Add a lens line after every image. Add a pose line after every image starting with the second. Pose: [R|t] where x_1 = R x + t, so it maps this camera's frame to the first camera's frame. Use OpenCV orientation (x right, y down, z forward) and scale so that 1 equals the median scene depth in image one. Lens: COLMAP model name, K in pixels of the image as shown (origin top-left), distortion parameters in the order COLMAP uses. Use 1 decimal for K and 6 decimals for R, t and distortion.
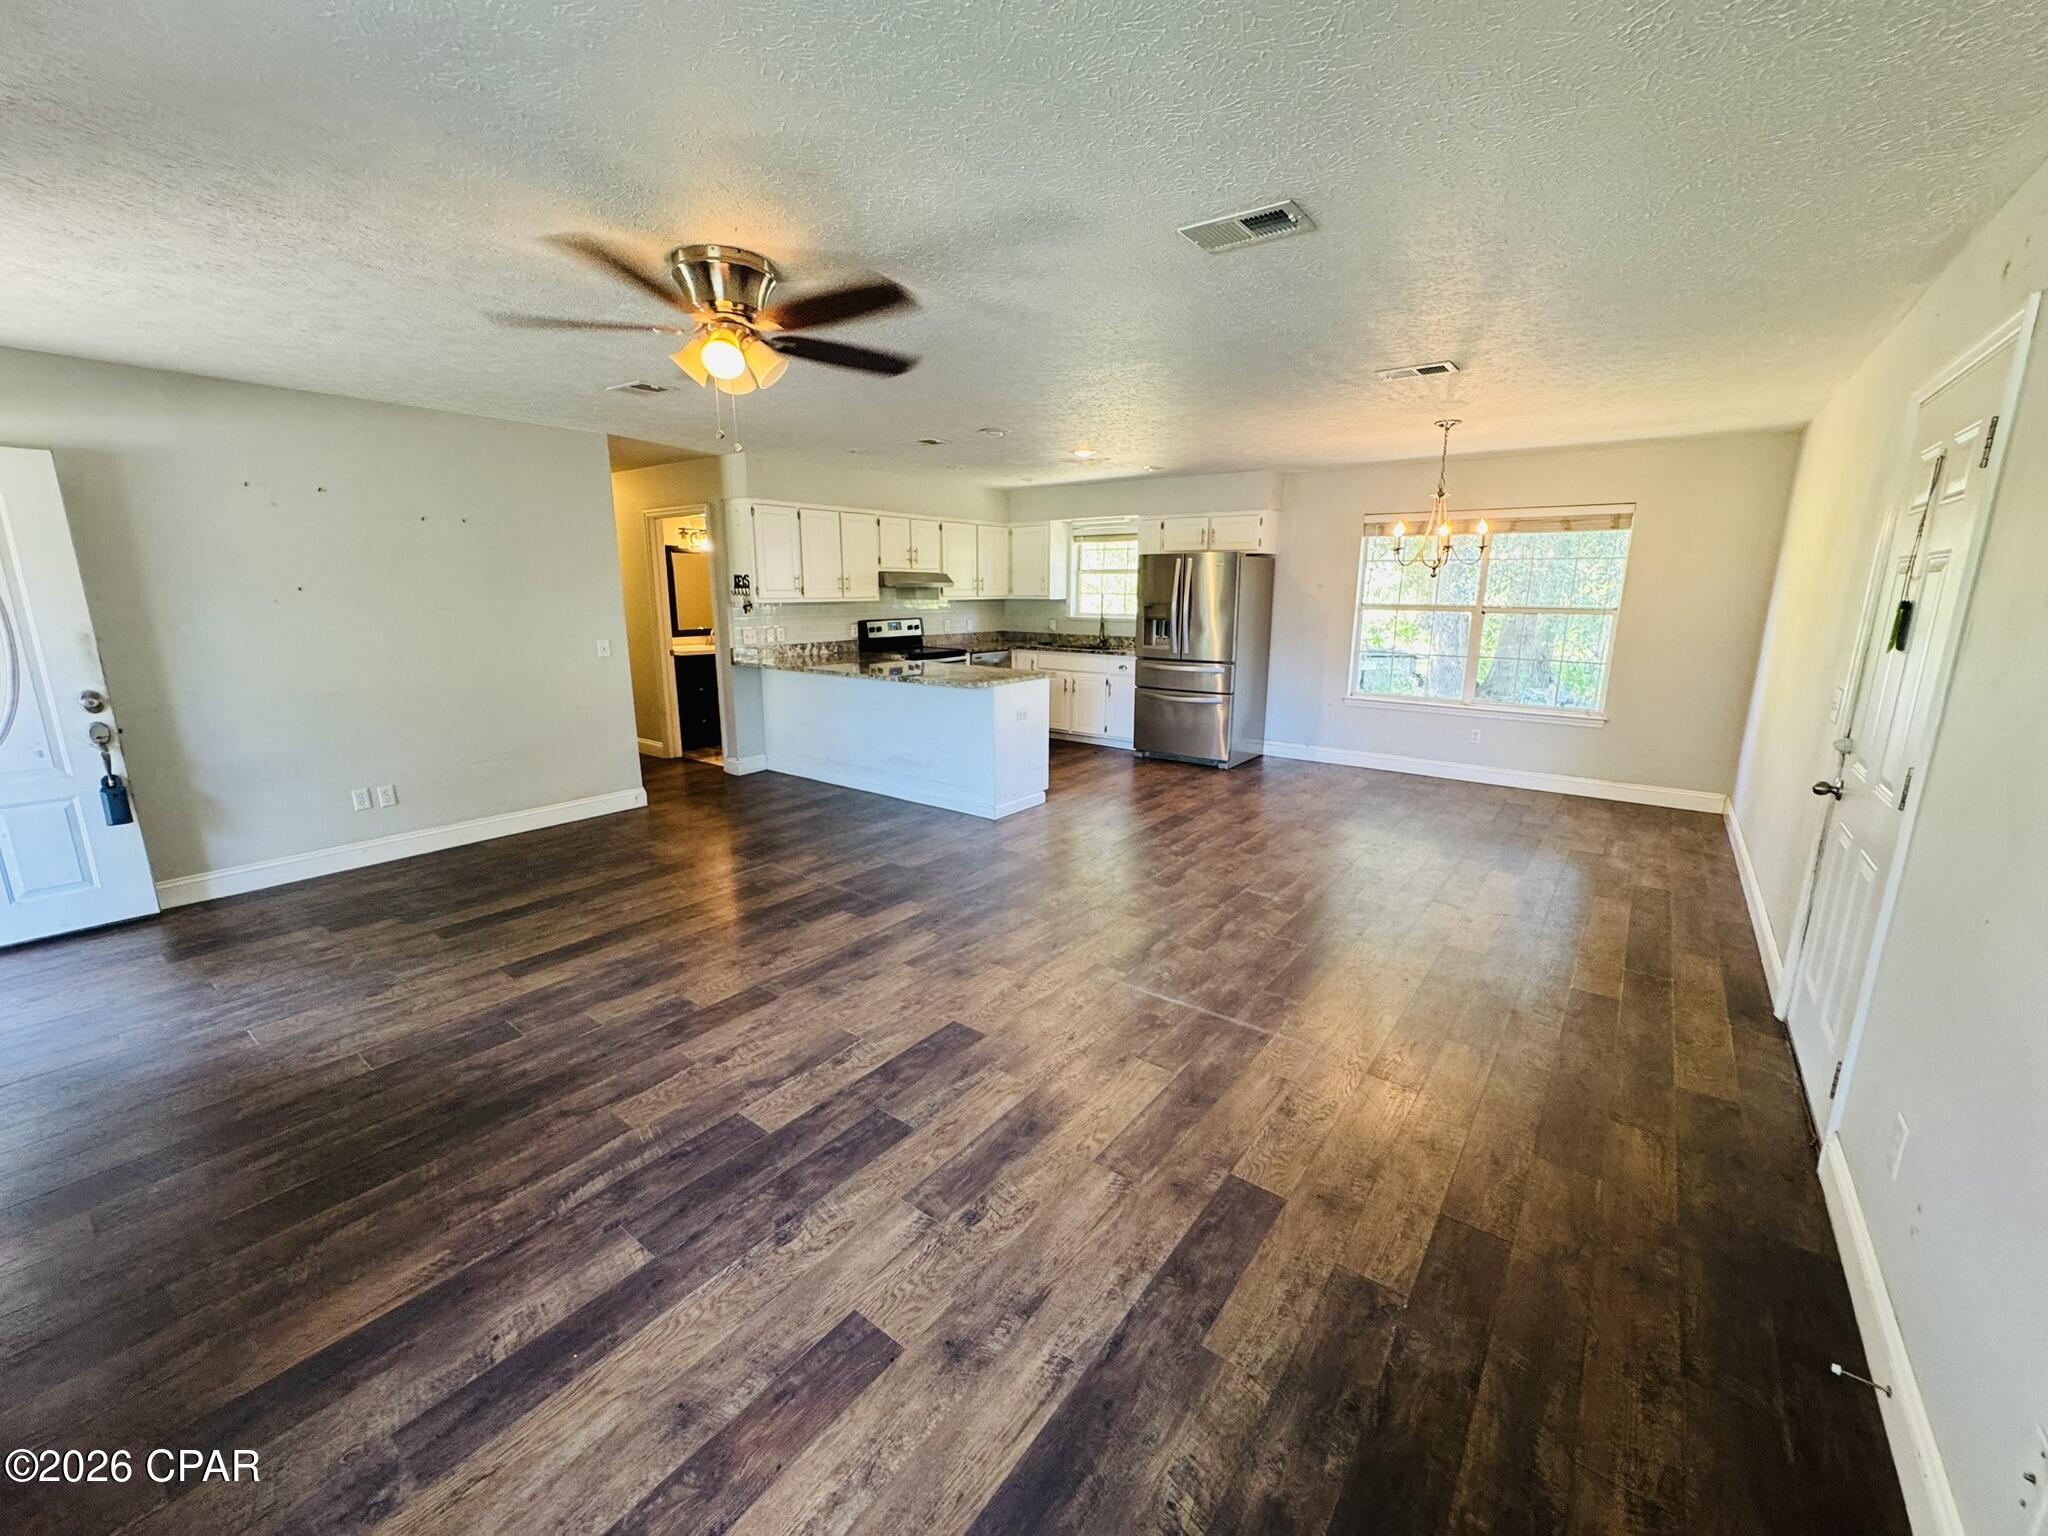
lens RADIAL K [[819.6, 0, 1021.5], [0, 819.6, 770.4], [0, 0, 1]] dist [-0.001456, -0.000372]
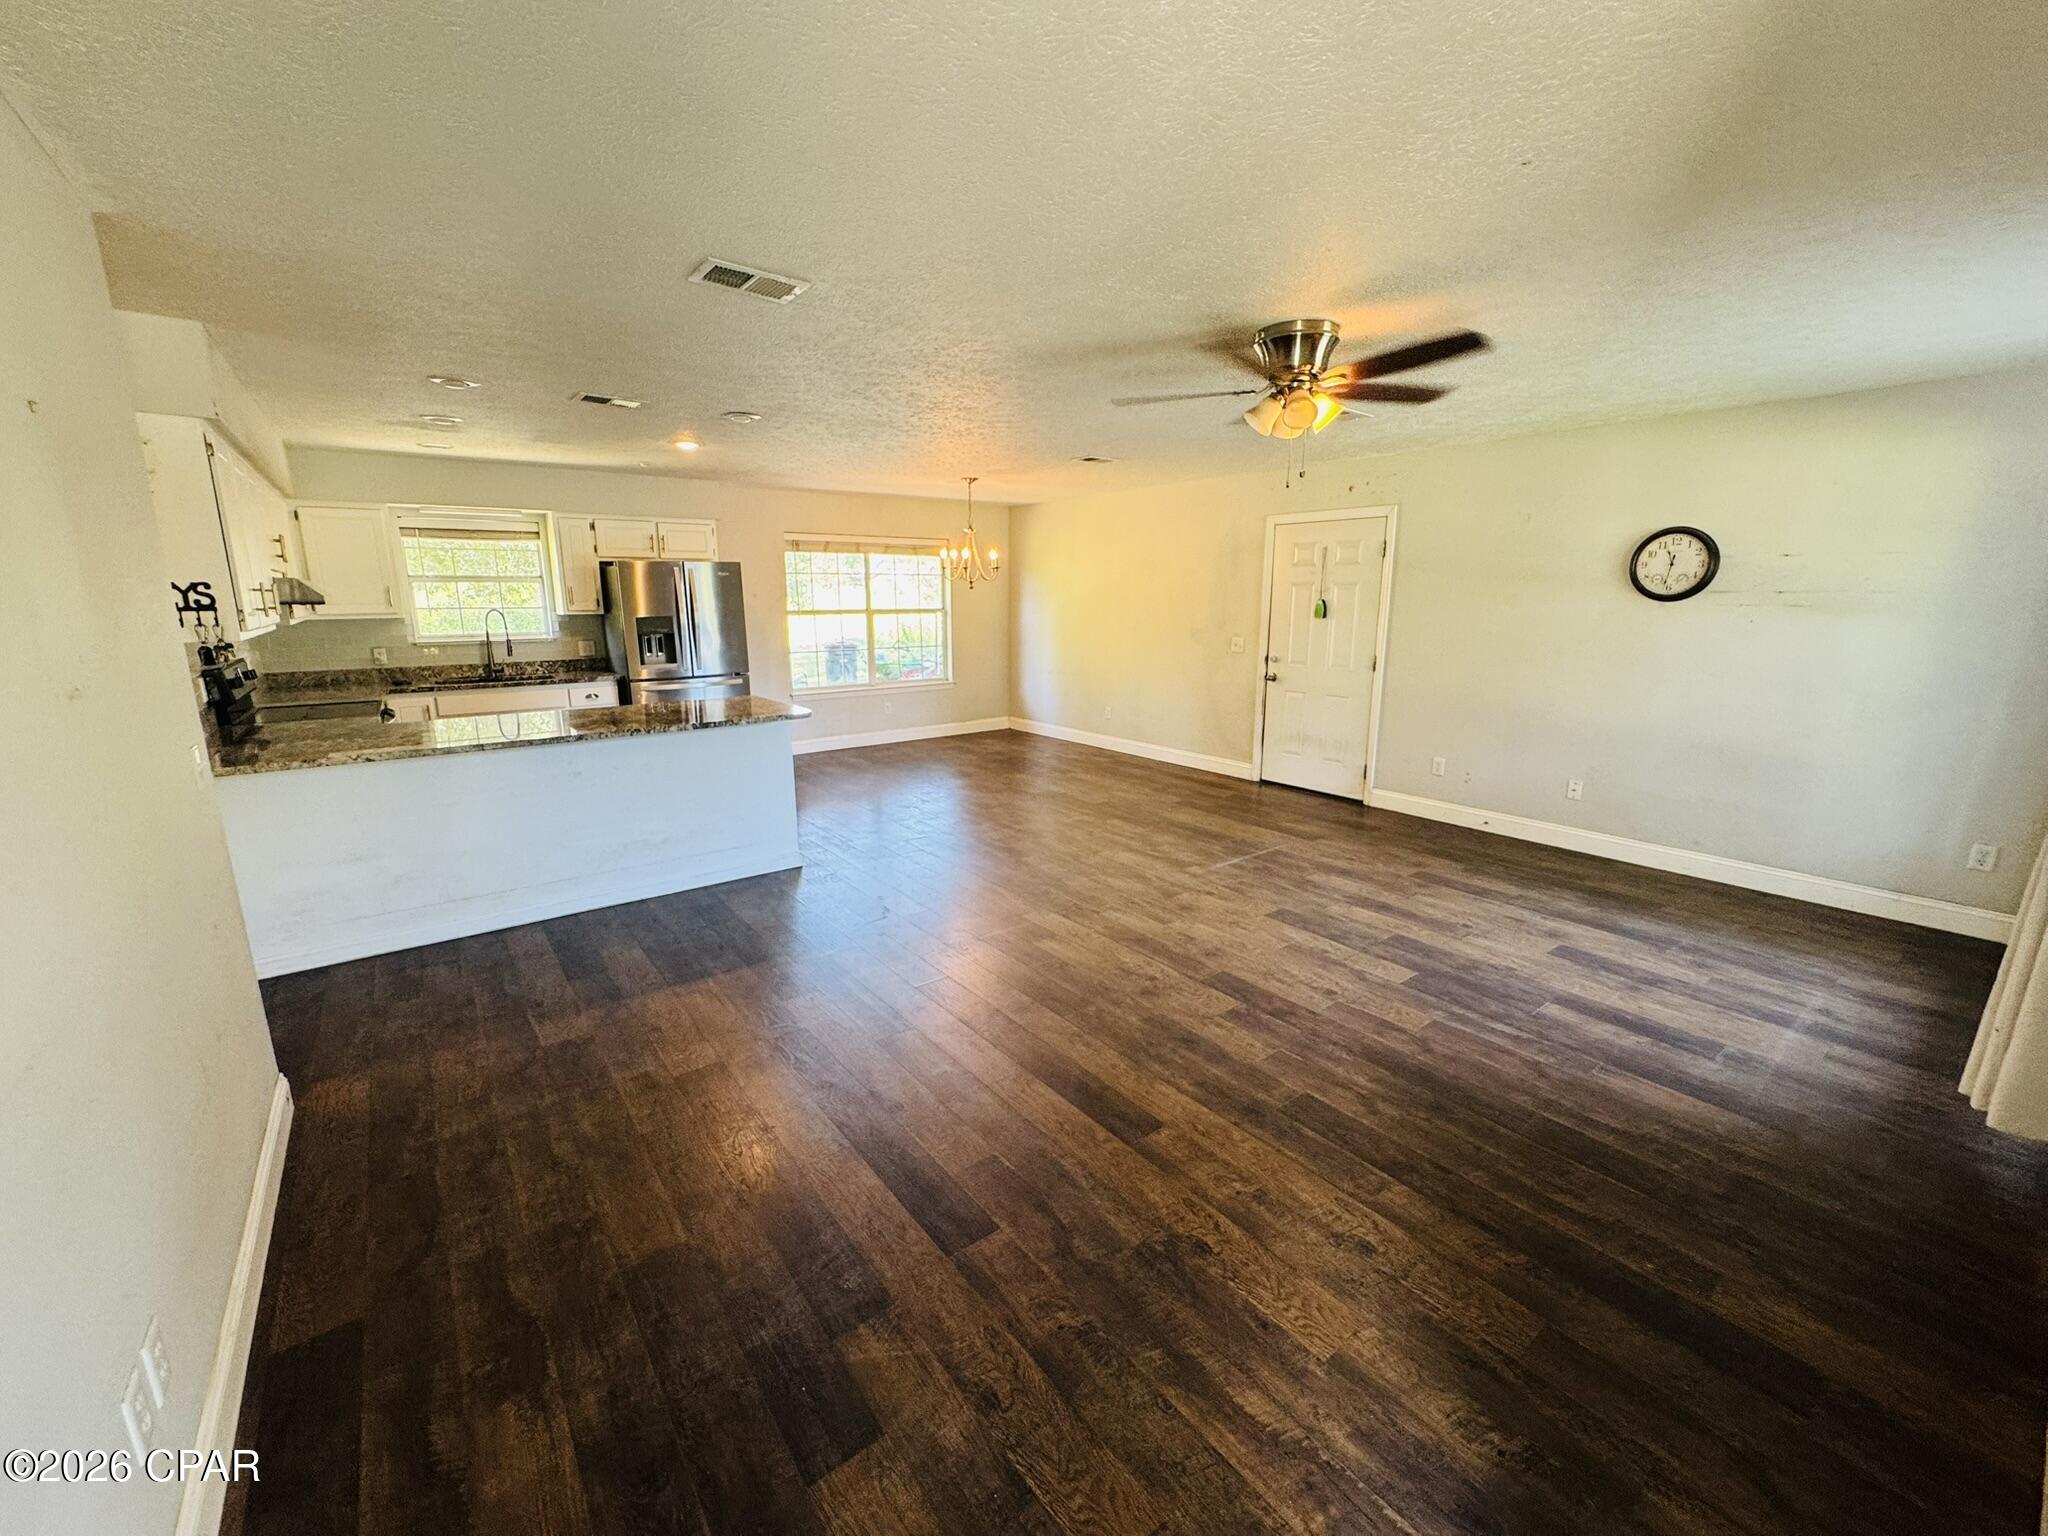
lens RADIAL K [[819.6, 0, 1018.6], [0, 819.6, 766.7], [0, 0, 1]] dist [-0.001456, -0.000372]
pose [[0.264360, -0.205934, 0.942181, -1.005830], [0.214301, 0.965056, 0.150804, -0.161550], [-0.940313, 0.162044, 0.299254, 0.654227]]
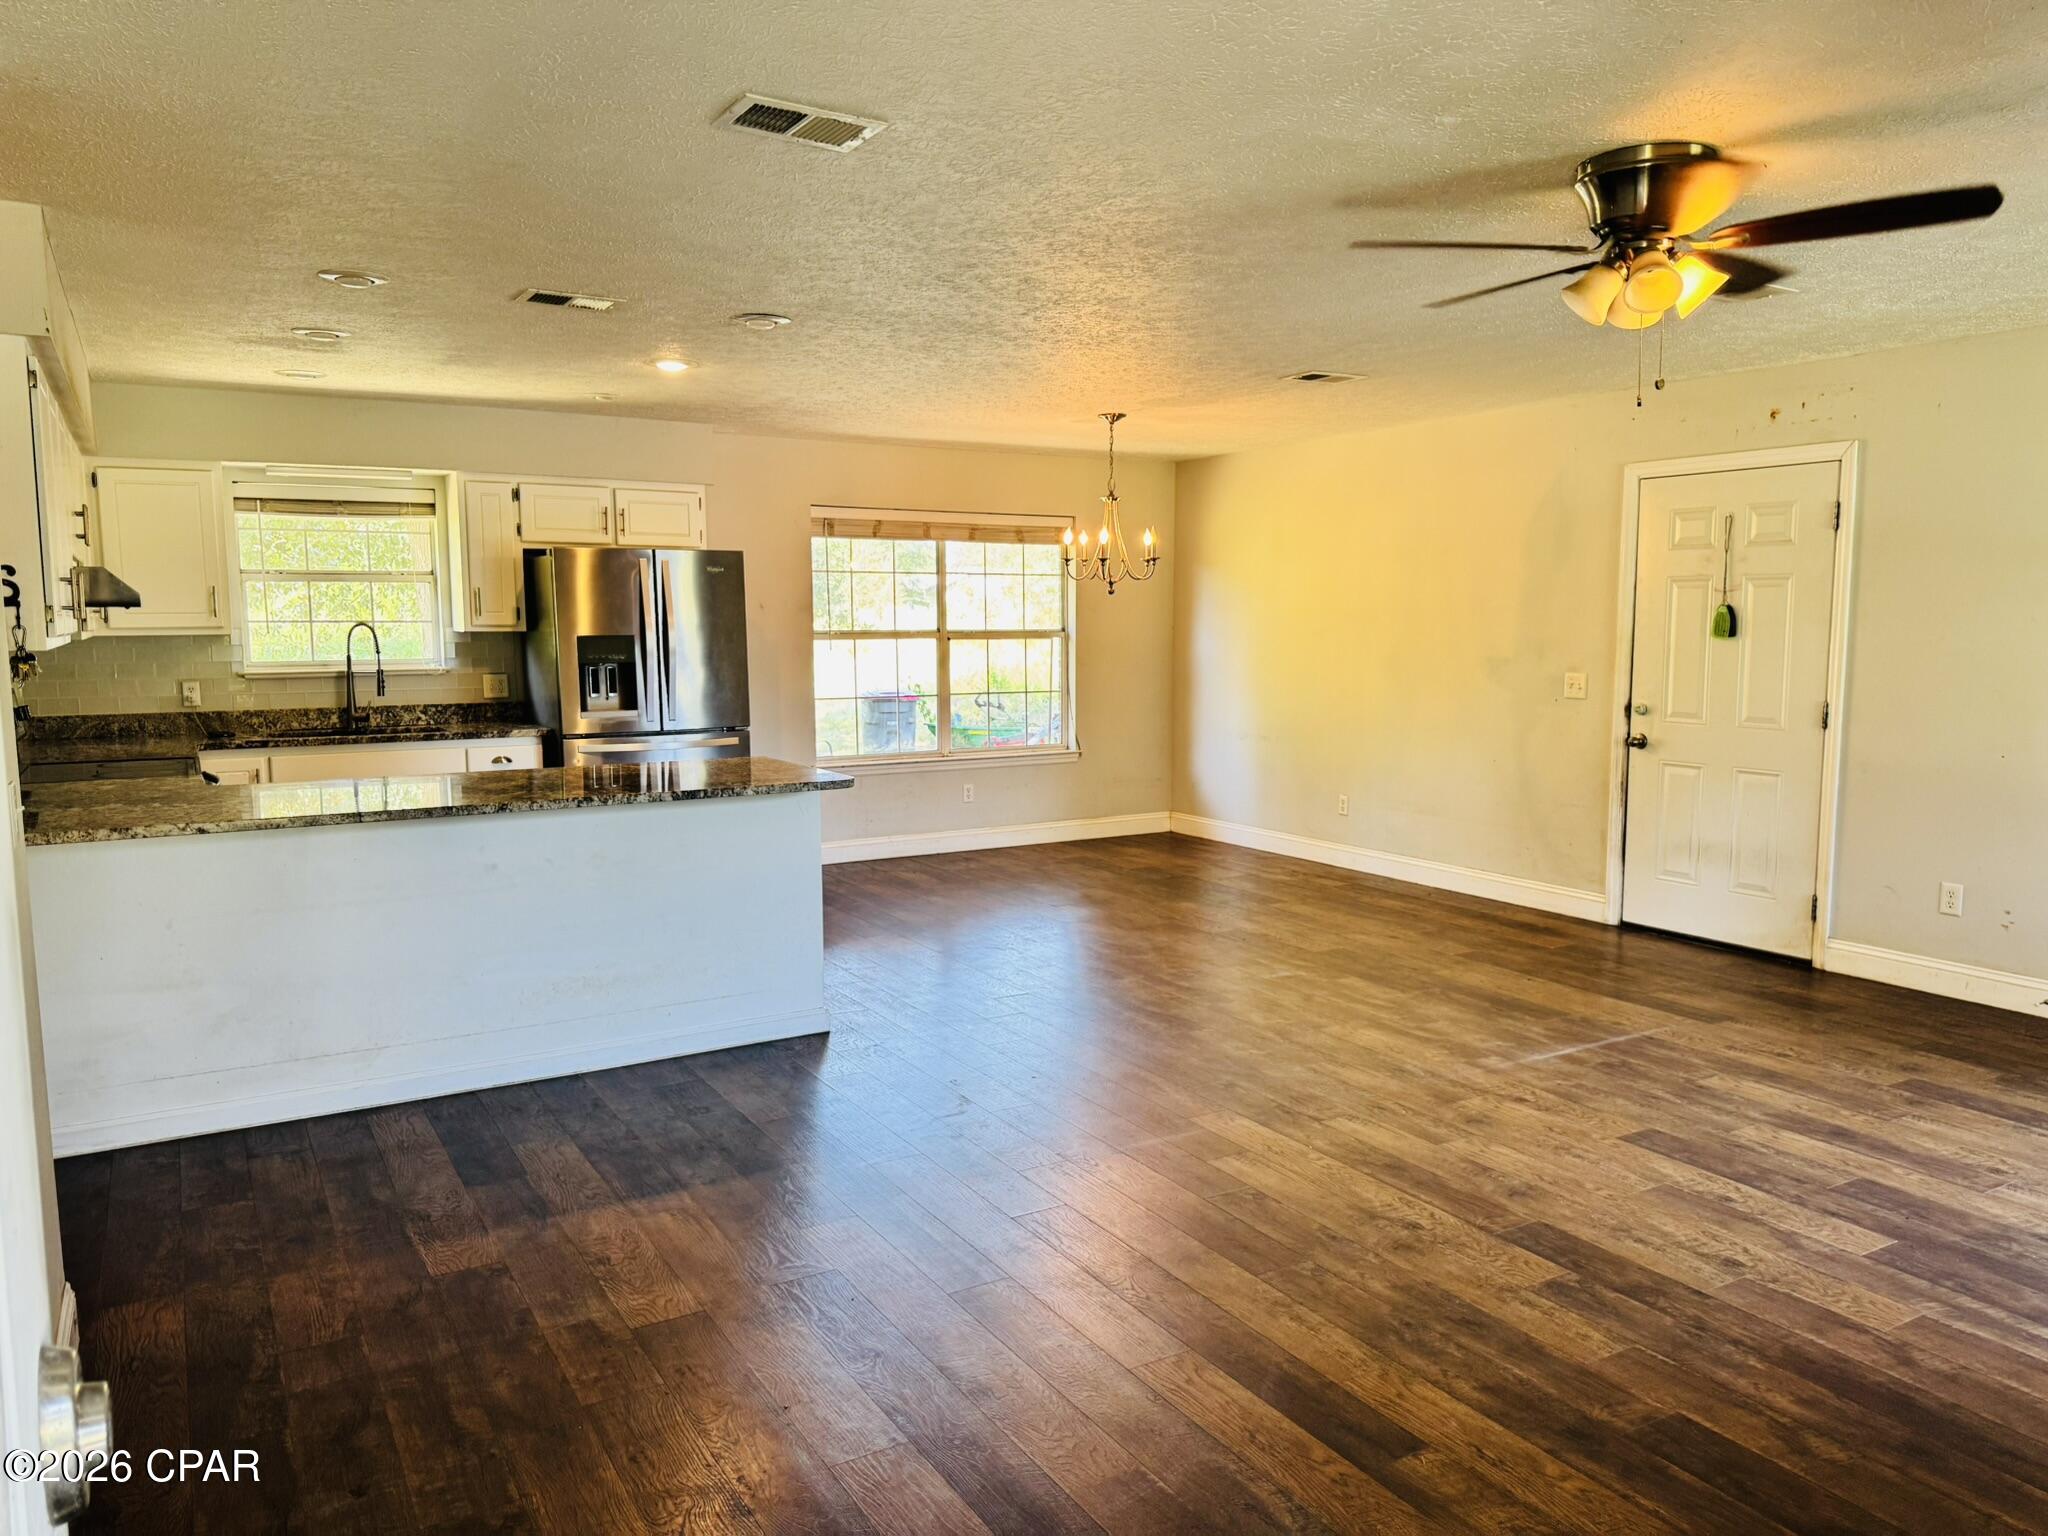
lens RADIAL K [[1440.1, 0, 1021.7], [0, 1440.1, 783.1], [0, 0, 1]] dist [0.067550, -0.080737]
pose [[0.374437, -0.112940, 0.920348, -1.083118], [0.207874, 0.977515, 0.035383, -0.137182], [-0.903651, 0.178068, 0.389495, 0.636908]]
